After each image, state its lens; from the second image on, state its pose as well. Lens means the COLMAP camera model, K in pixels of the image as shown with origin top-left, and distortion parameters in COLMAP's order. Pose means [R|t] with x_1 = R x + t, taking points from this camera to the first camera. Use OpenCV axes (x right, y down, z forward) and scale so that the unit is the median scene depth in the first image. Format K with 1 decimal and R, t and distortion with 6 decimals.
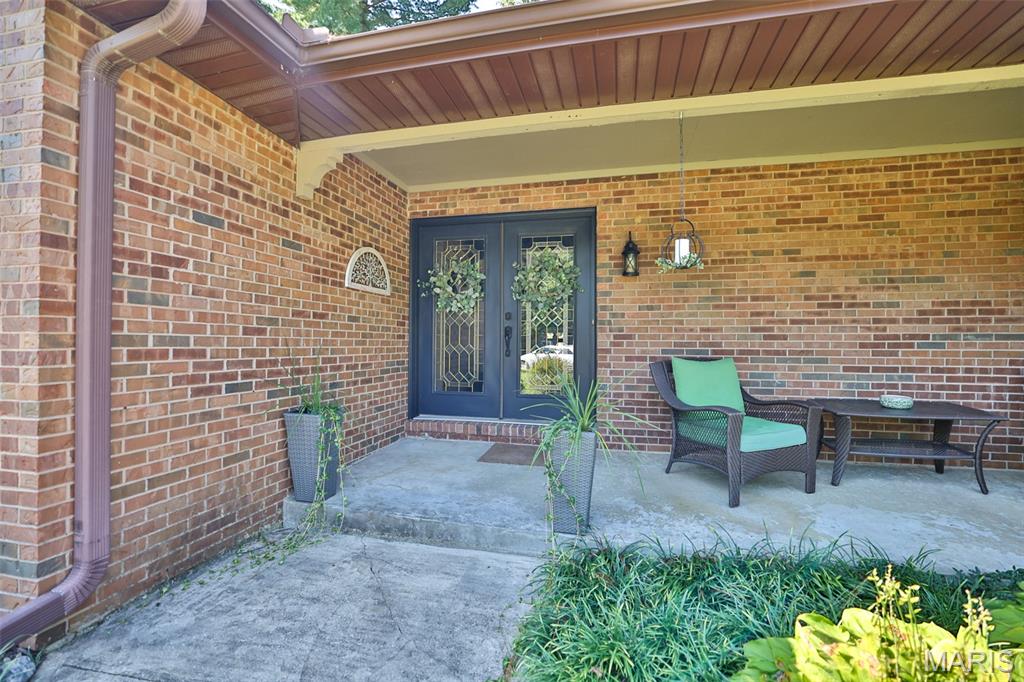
lens RADIAL K [[476.4, 0, 510.8], [0, 476.4, 334.2], [0, 0, 1]] dist [-0.044506, 0.016976]
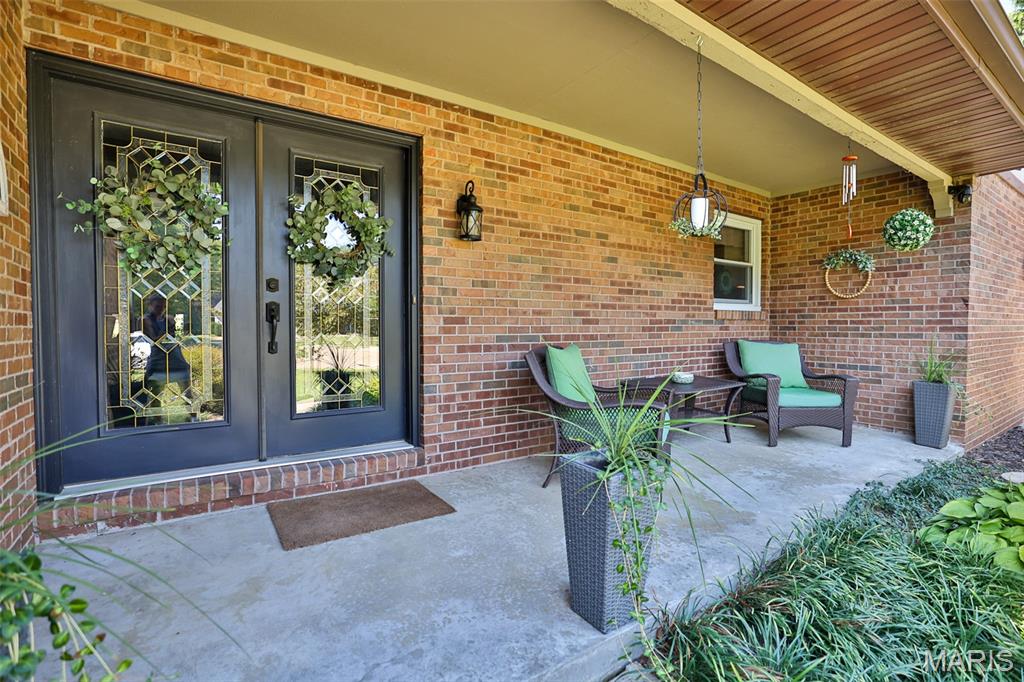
lens RADIAL K [[476.4, 0, 504.5], [0, 476.4, 340.3], [0, 0, 1]] dist [-0.044506, 0.016976]
pose [[0.669558, -0.025627, 0.742317, -0.299679], [-0.004051, 0.999264, 0.038152, 0.008413], [-0.742748, -0.028553, 0.668962, 0.477128]]
